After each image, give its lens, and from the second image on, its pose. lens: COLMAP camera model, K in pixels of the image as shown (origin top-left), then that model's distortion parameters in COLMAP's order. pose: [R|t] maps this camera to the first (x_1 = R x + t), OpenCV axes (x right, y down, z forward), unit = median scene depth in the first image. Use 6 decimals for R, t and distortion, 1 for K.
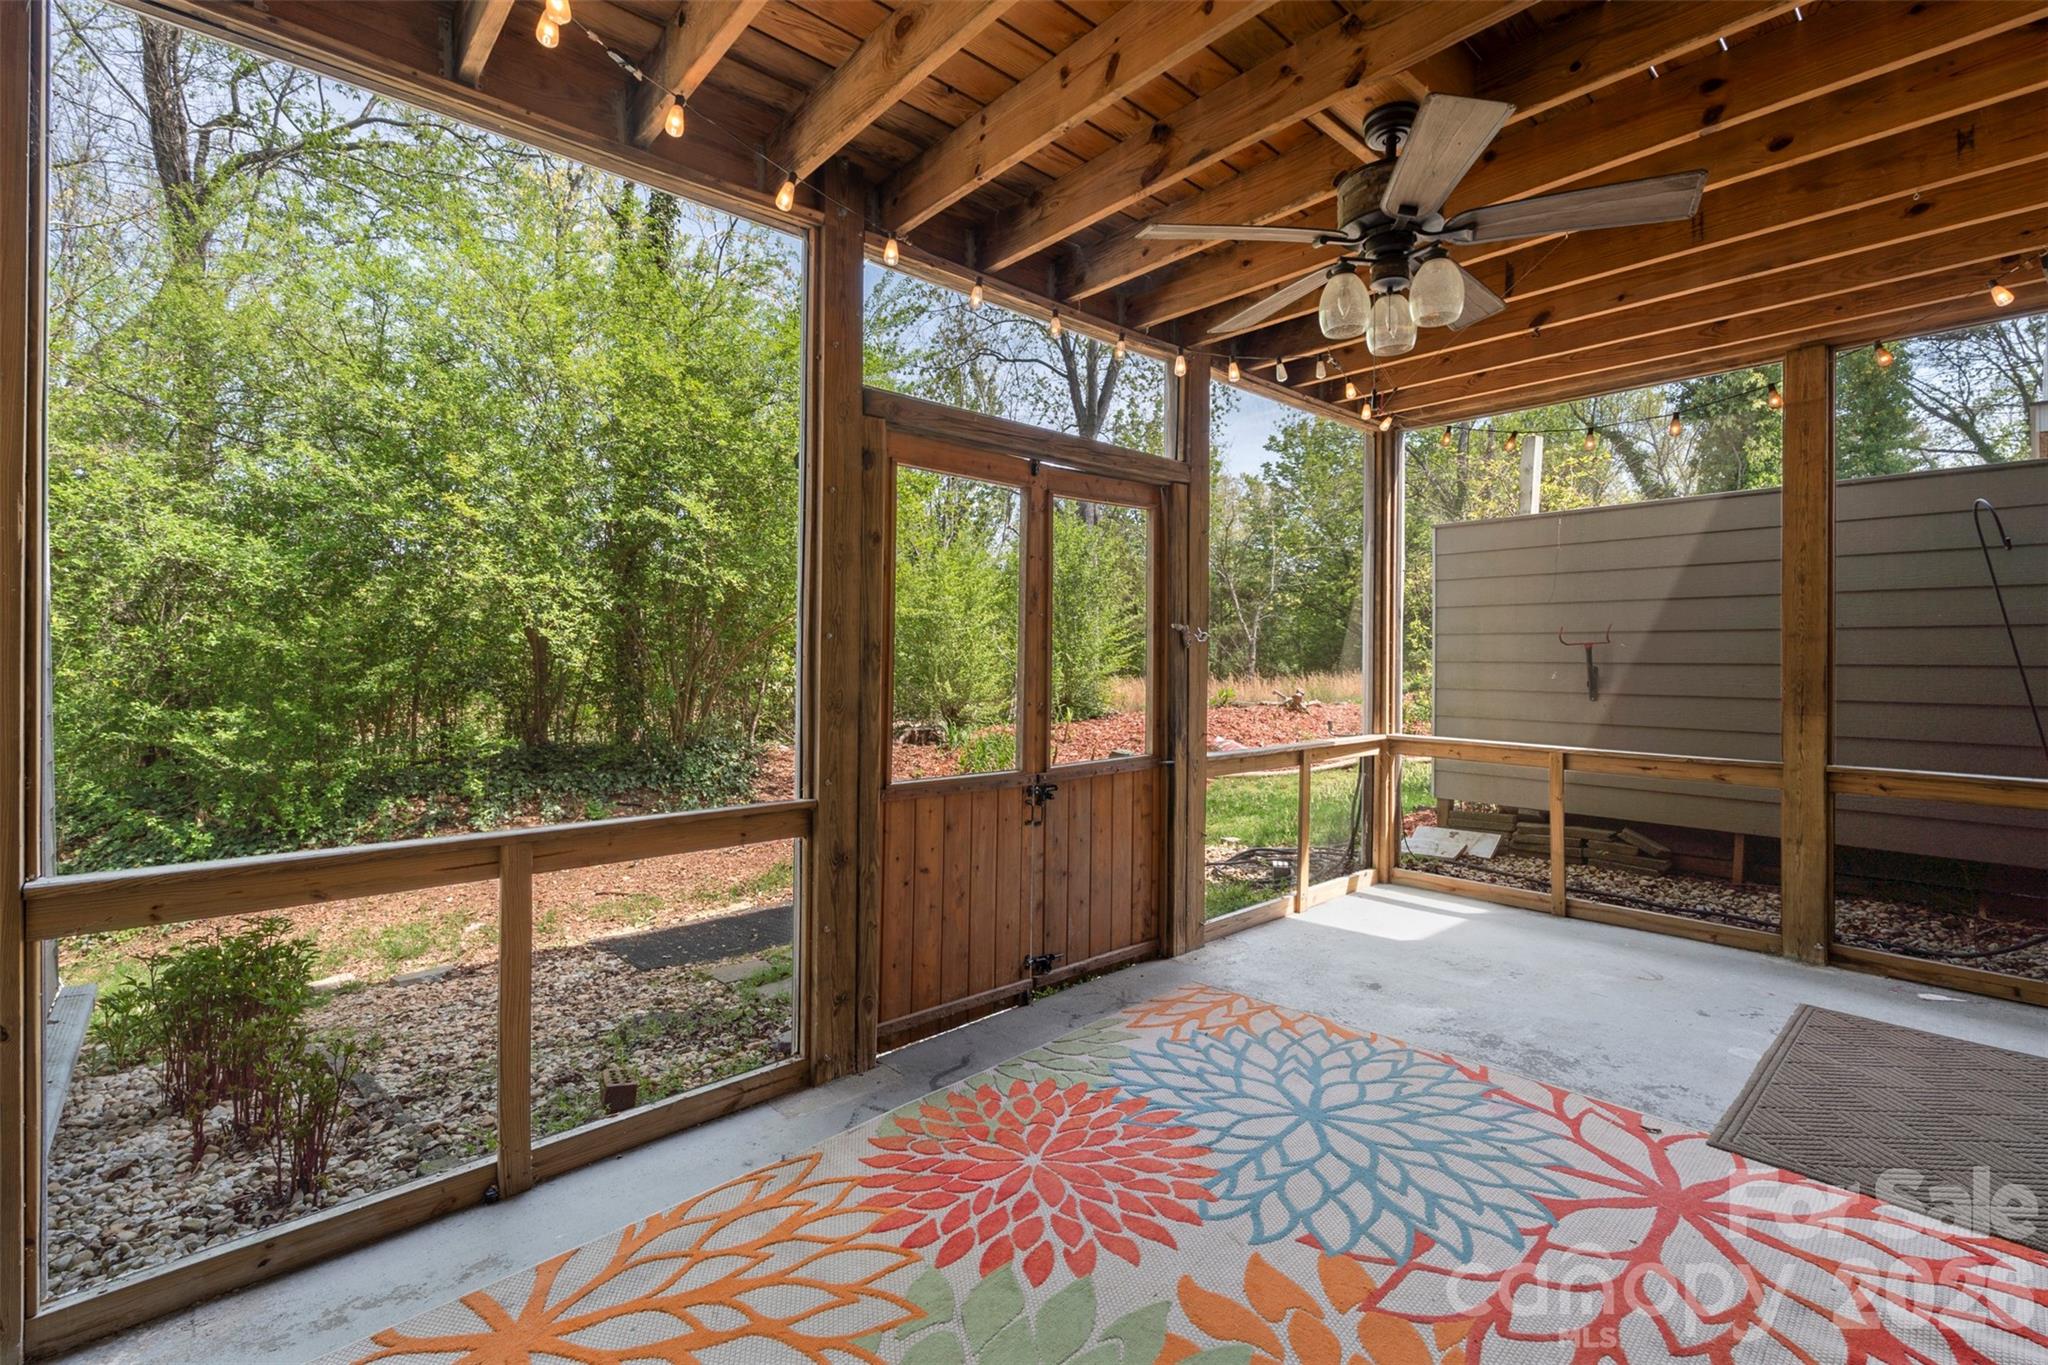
lens RADIAL K [[912.0, 0, 1050.8], [0, 912.0, 654.9], [0, 0, 1]] dist [0.002199, -0.001669]
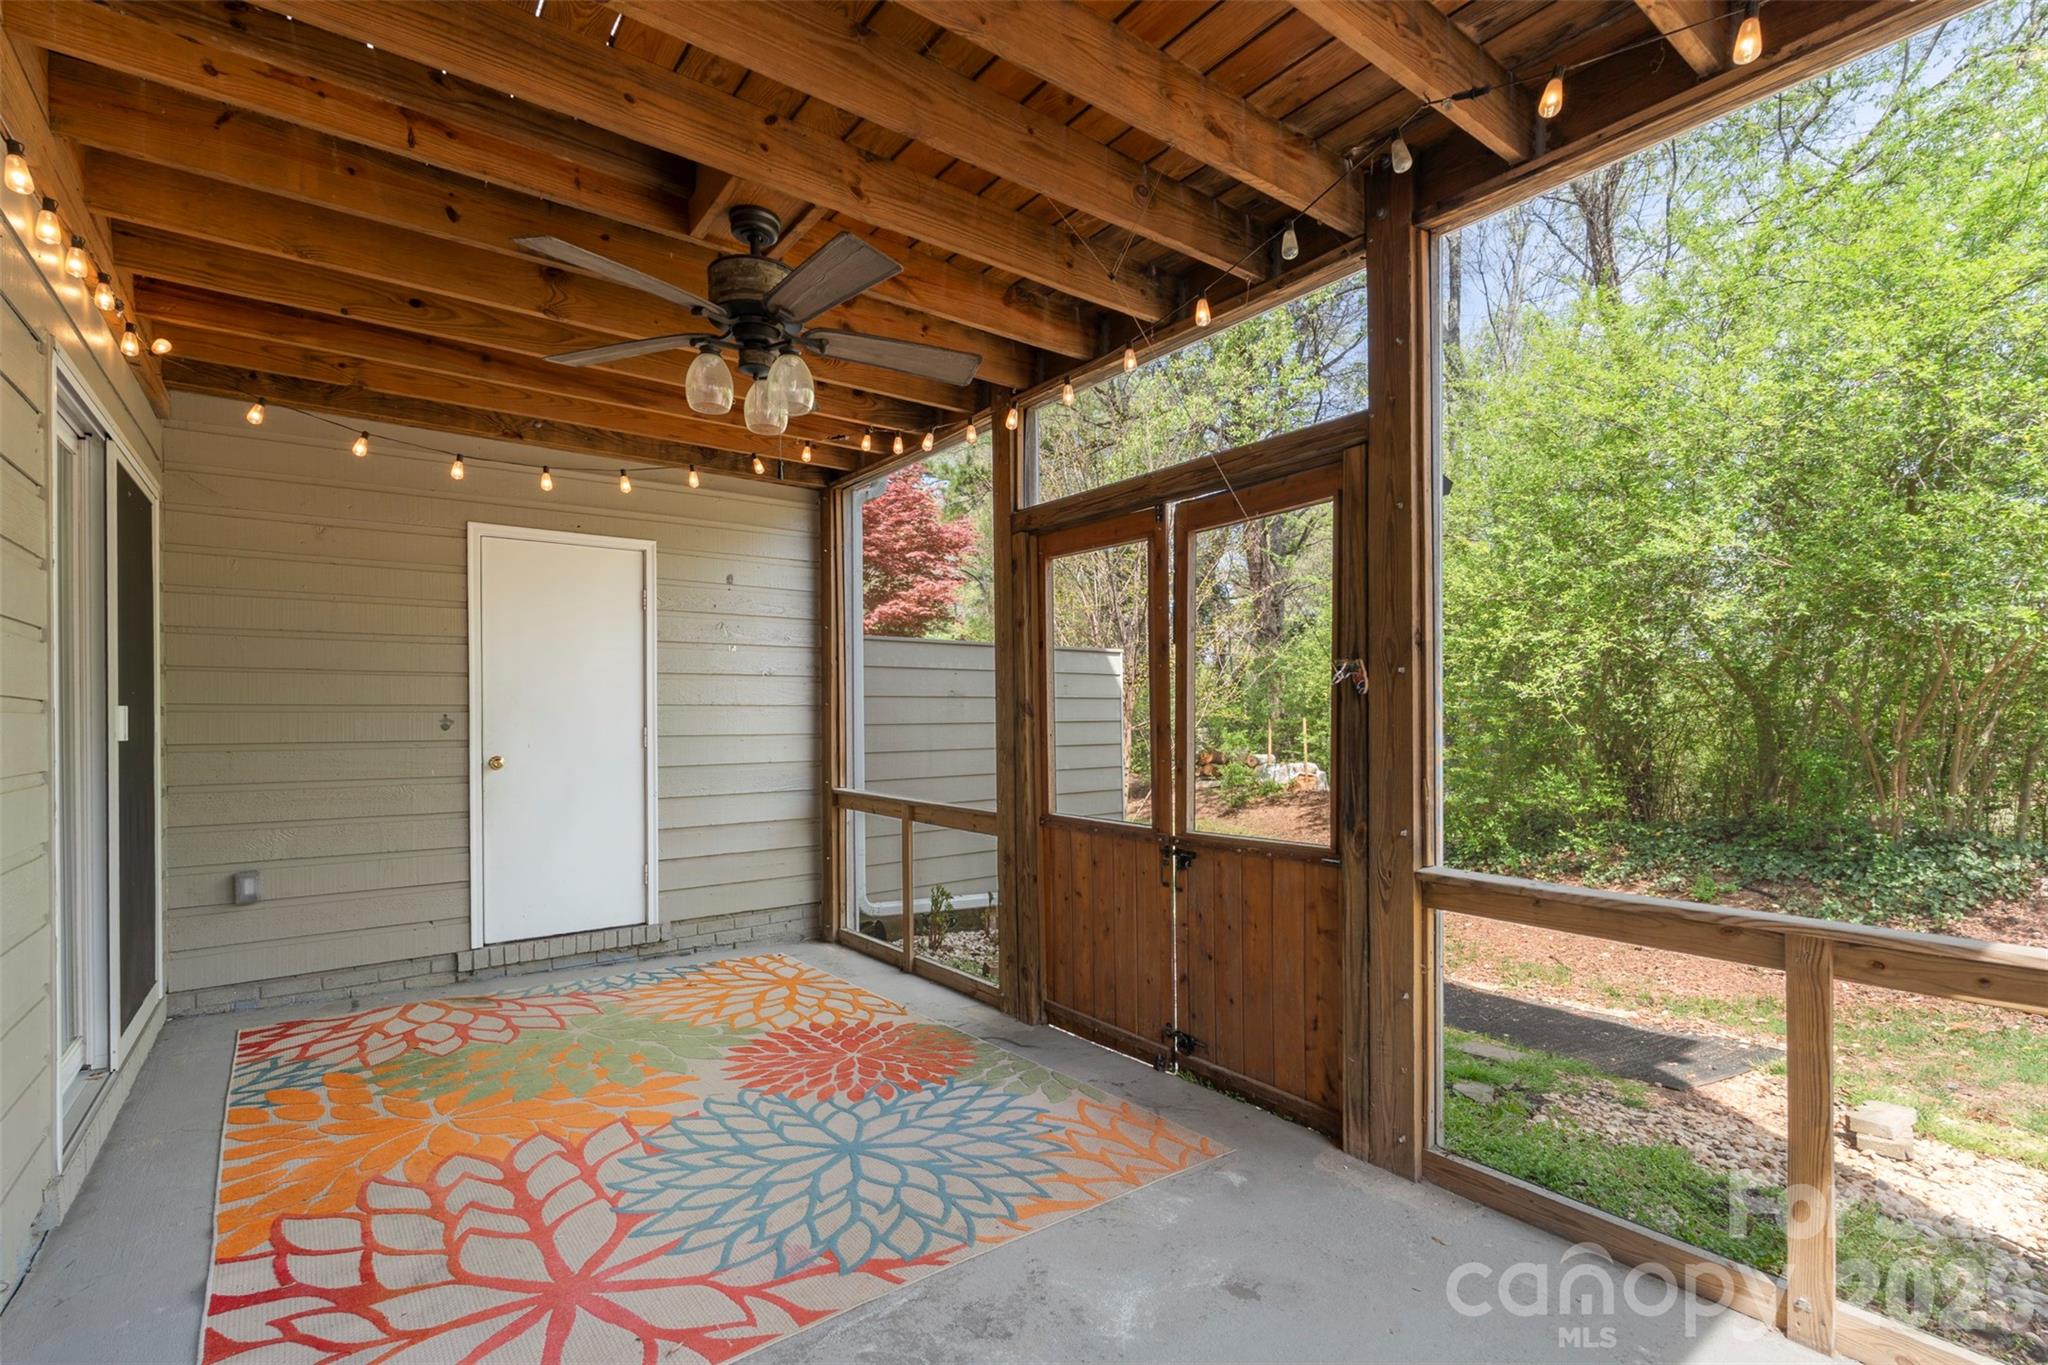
lens RADIAL K [[912.0, 0, 1009.7], [0, 912.0, 694.6], [0, 0, 1]] dist [0.002199, -0.001669]
pose [[-0.104144, -0.029105, -0.994136, 1.361364], [0.007744, 0.999518, -0.030073, 0.015640], [0.994532, -0.010830, -0.103869, 1.332475]]
